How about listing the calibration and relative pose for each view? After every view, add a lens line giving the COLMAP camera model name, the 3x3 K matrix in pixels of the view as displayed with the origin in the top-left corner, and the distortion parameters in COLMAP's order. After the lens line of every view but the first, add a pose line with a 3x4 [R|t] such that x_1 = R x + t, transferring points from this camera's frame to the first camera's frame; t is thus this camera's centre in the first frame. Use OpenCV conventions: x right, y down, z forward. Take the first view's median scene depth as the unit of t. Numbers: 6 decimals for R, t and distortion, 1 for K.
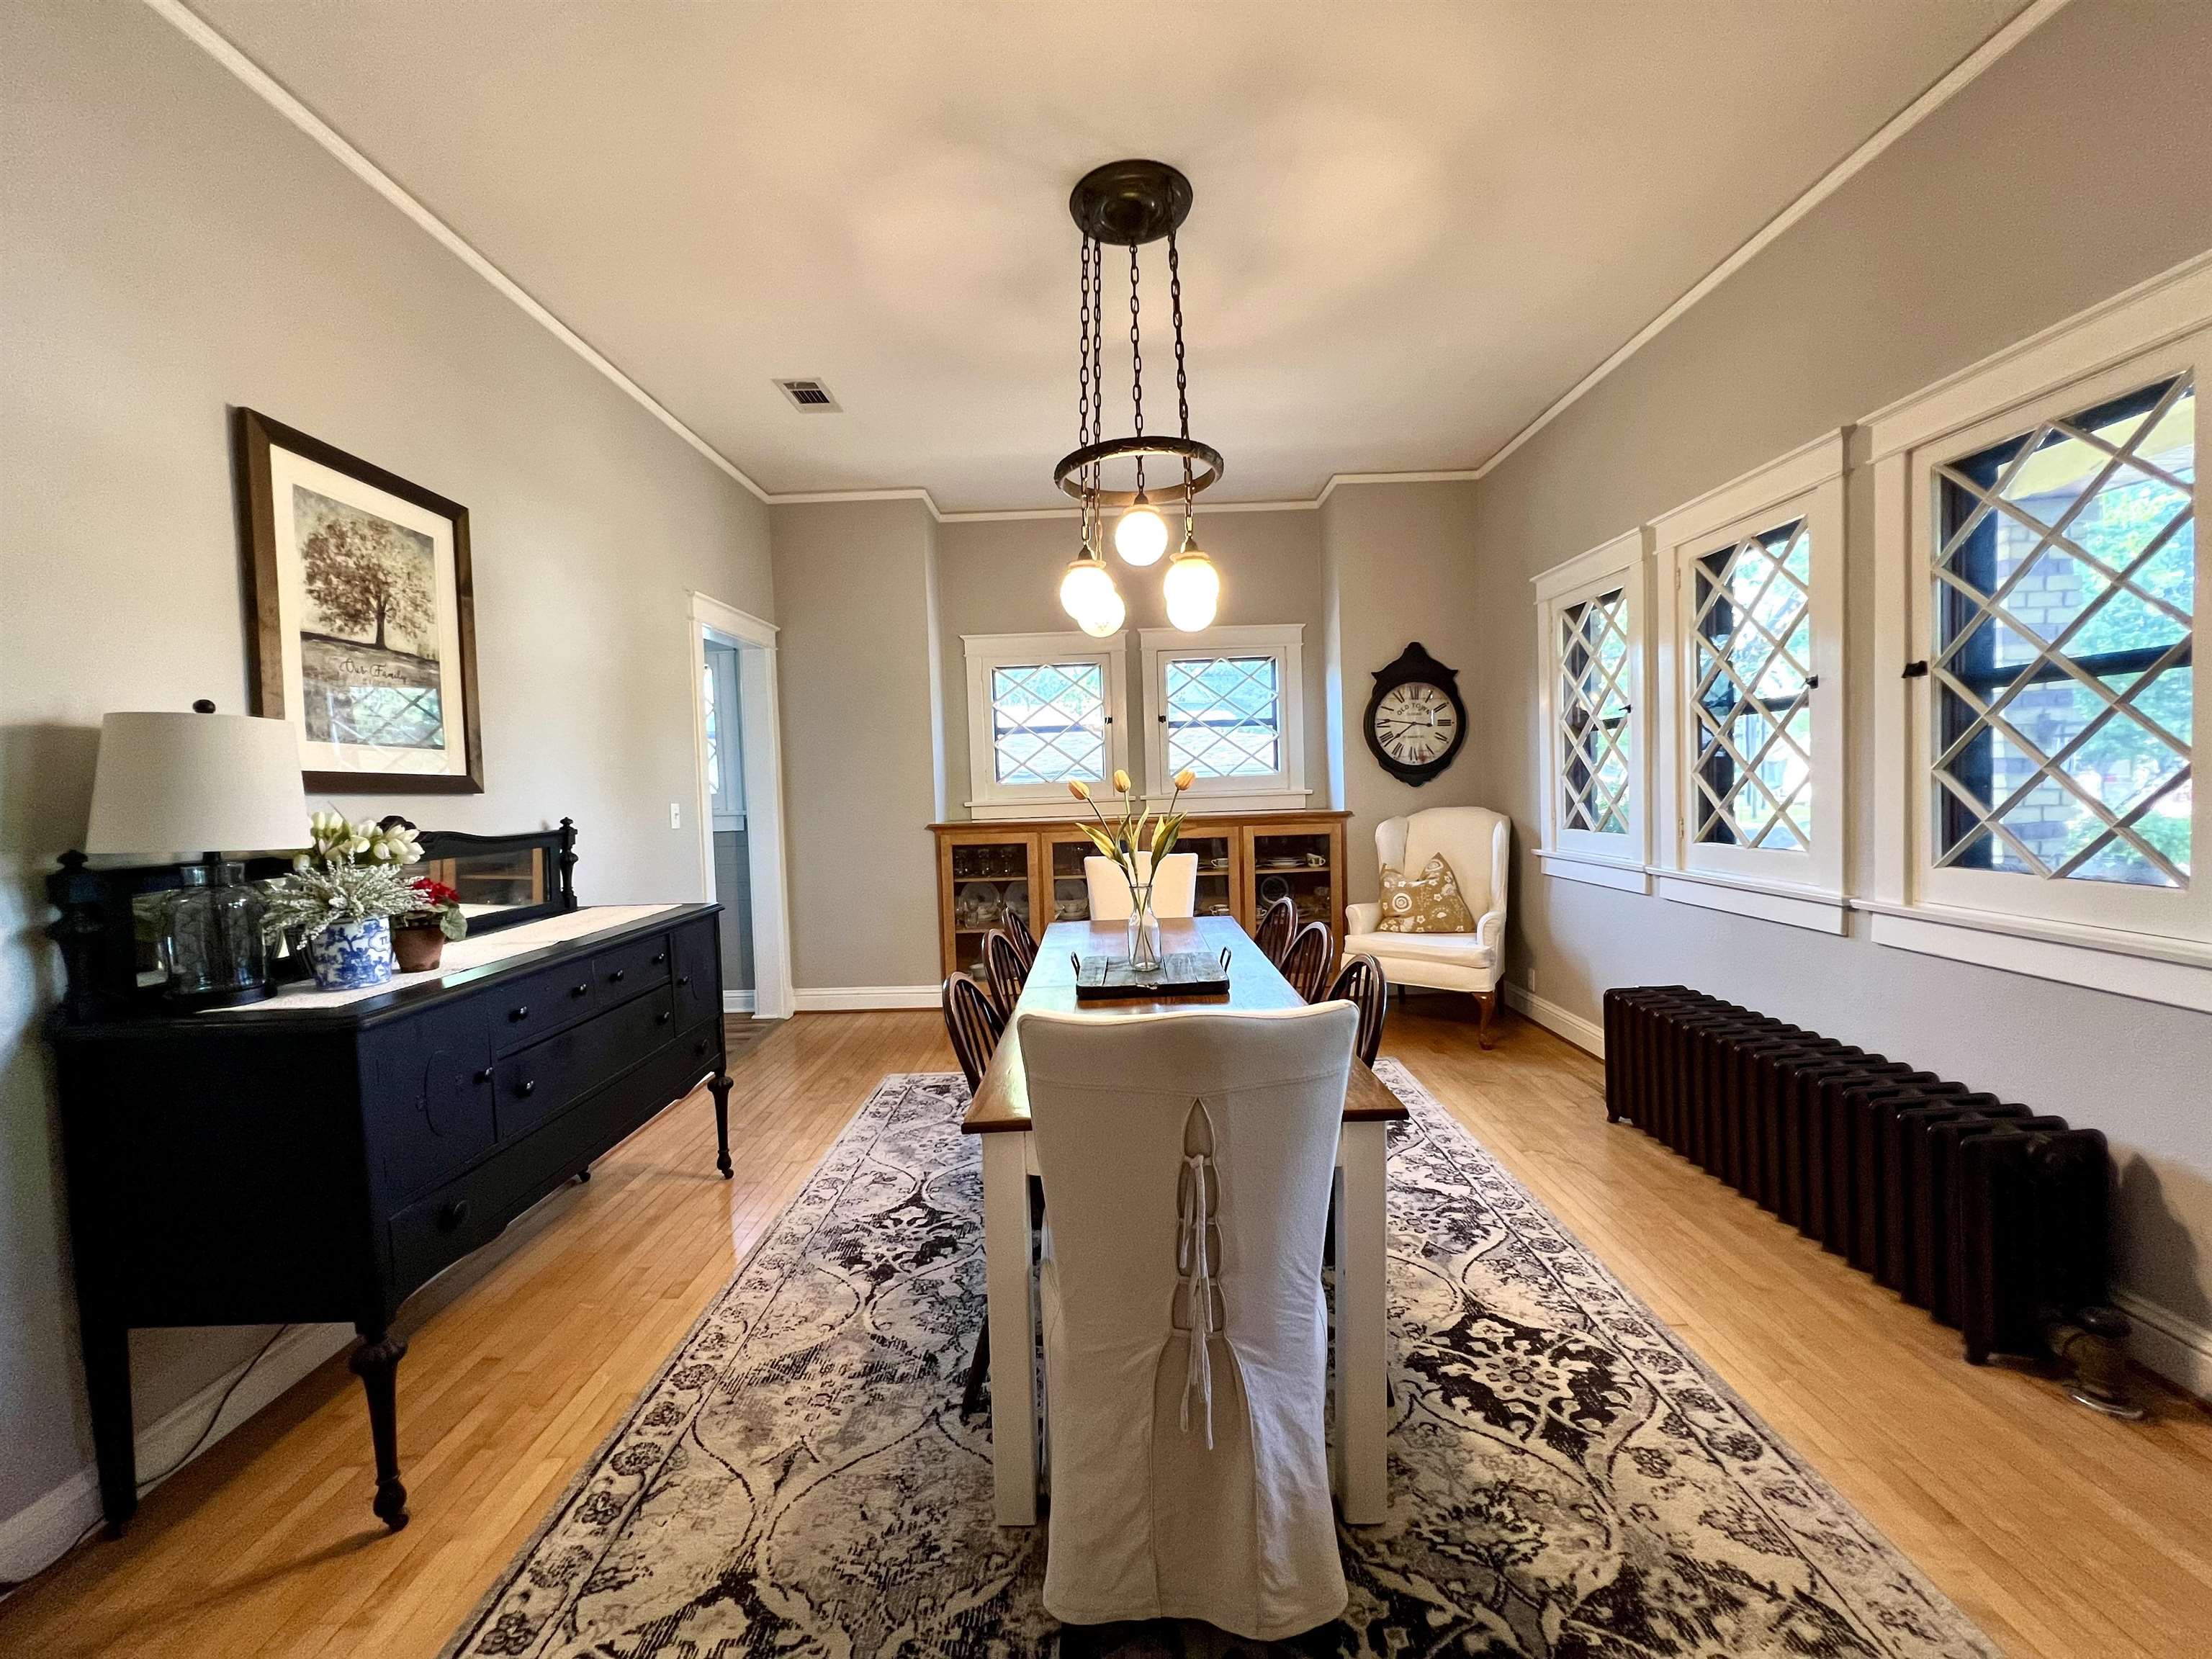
lens RADIAL K [[882.3, 0, 1101.9], [0, 882.3, 823.9], [0, 0, 1]] dist [-0.001305, 0.000510]
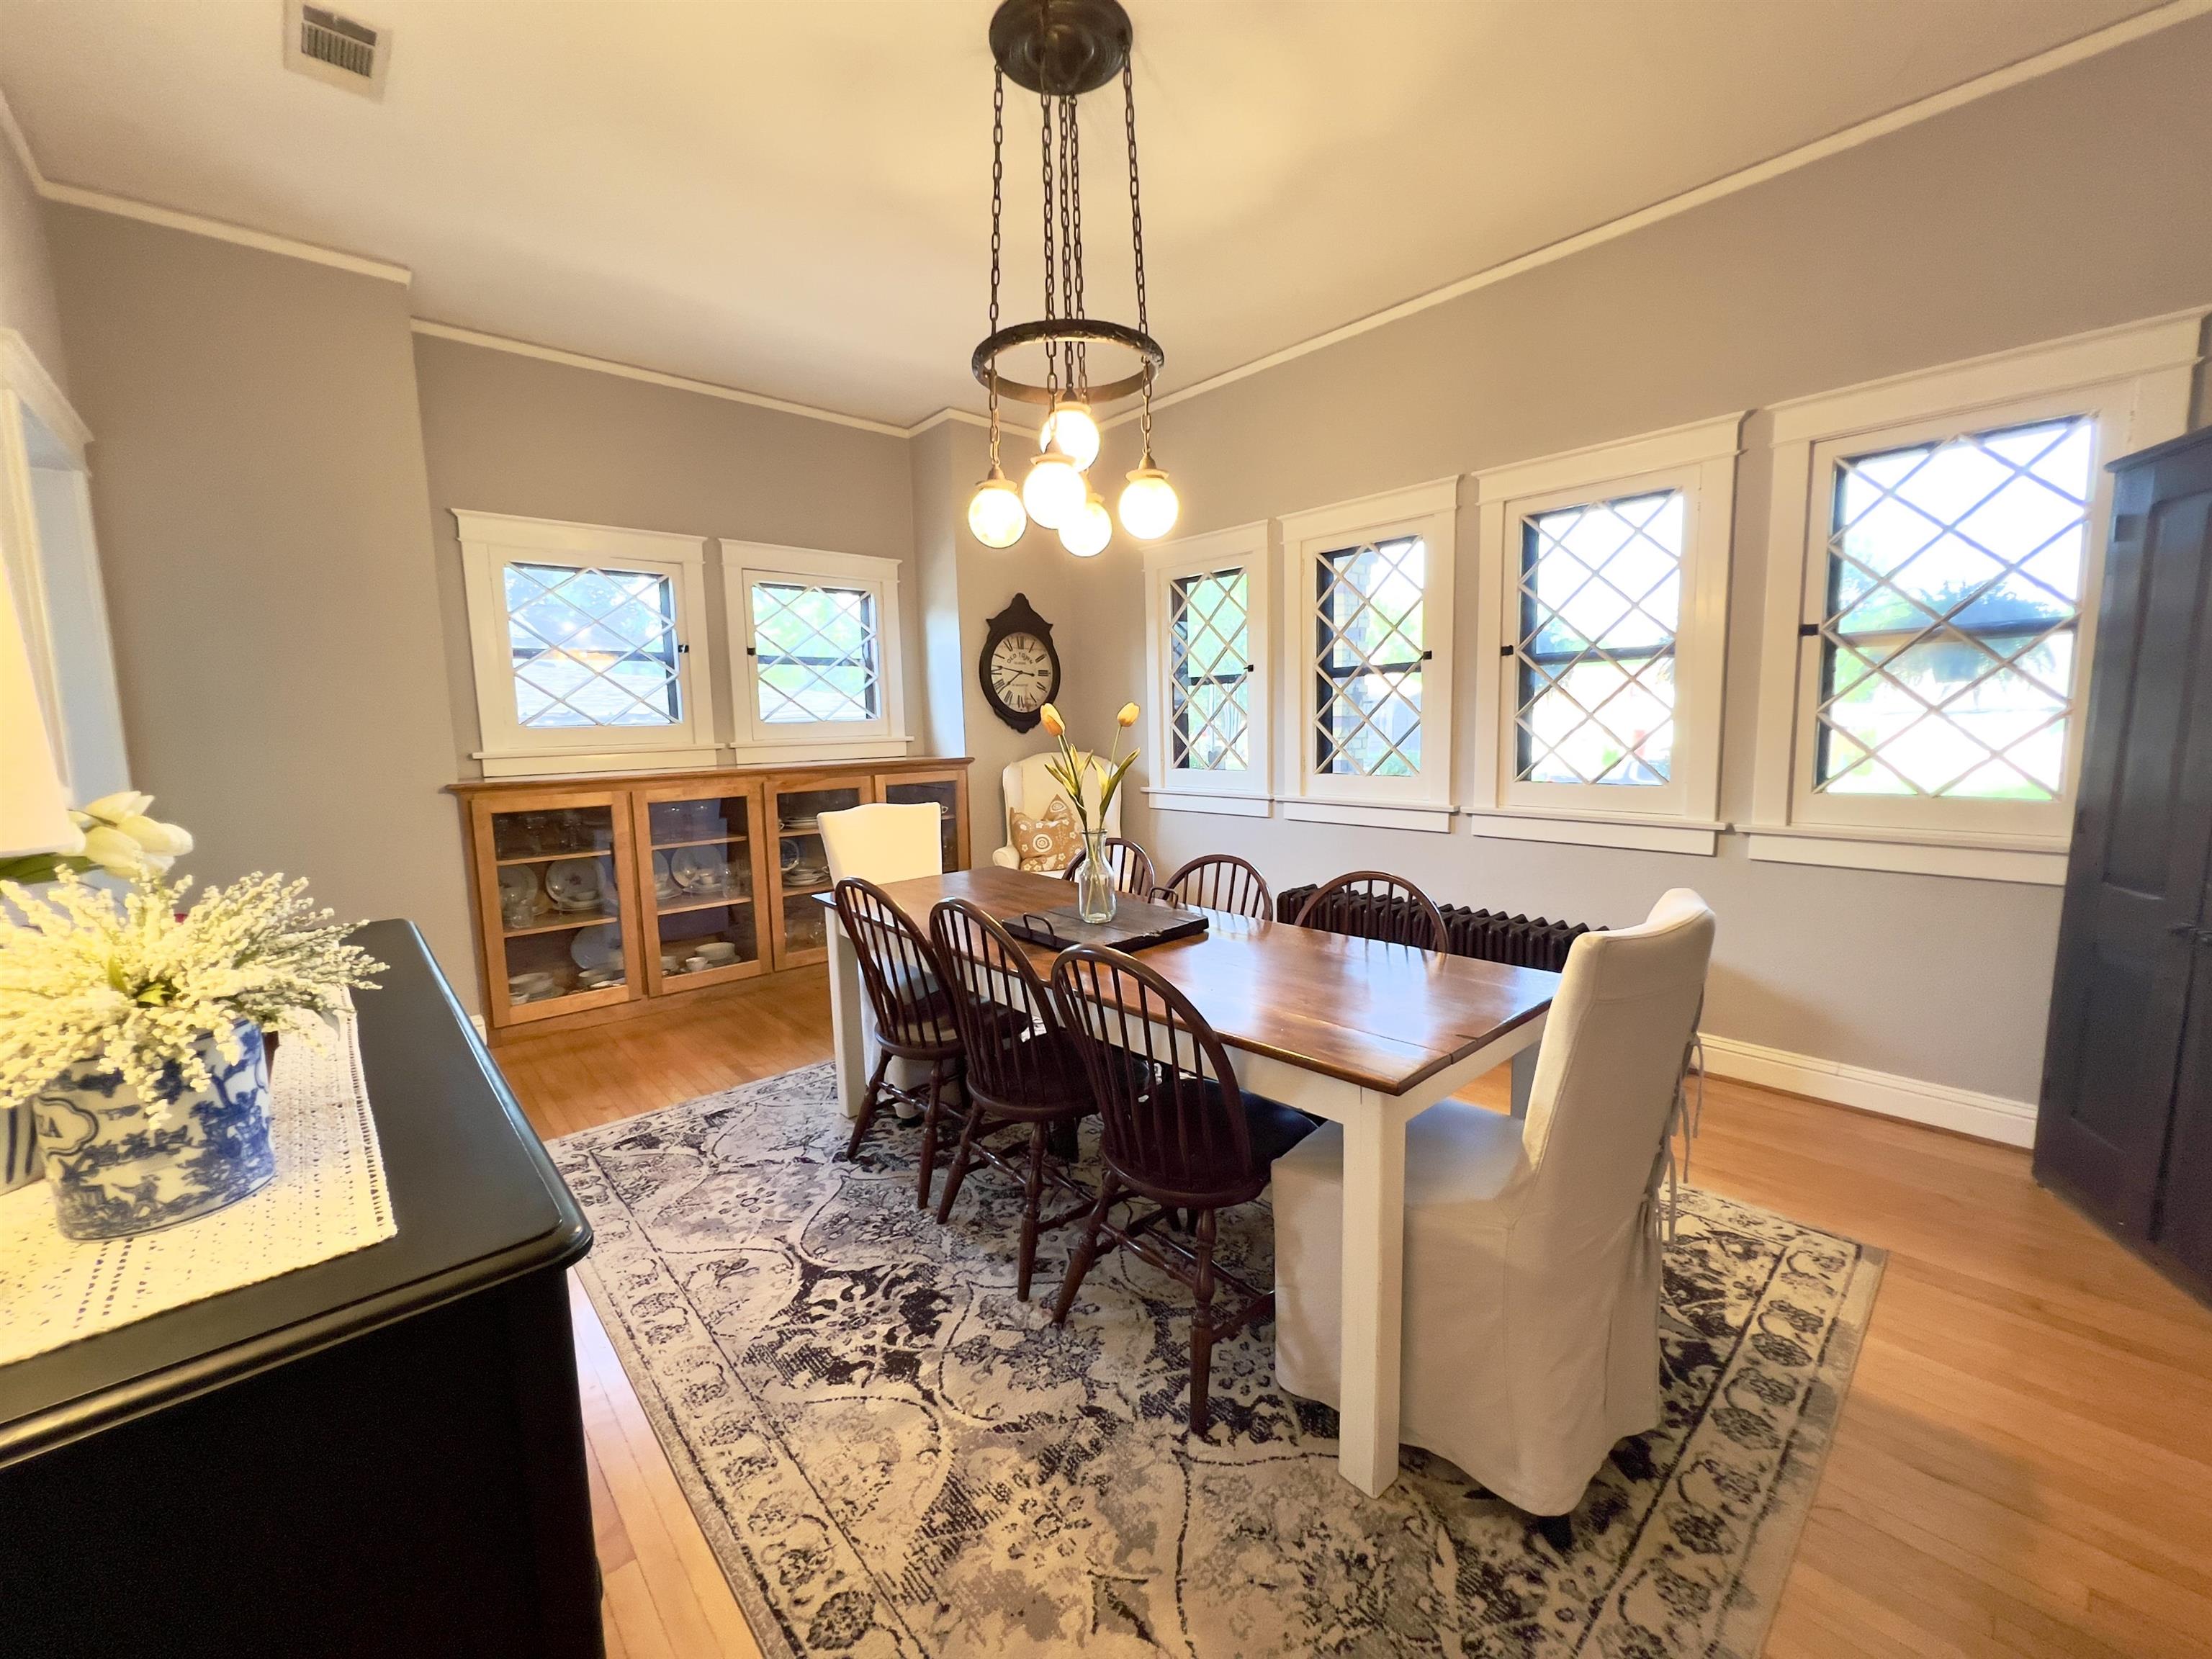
lens RADIAL K [[882.3, 0, 1100.9], [0, 882.3, 818.3], [0, 0, 1]] dist [-0.001305, 0.000510]
pose [[0.738847, -0.059243, 0.671264, -0.526009], [0.029219, 0.998008, 0.055918, 0.005626], [-0.673240, -0.021701, 0.739106, 0.295319]]
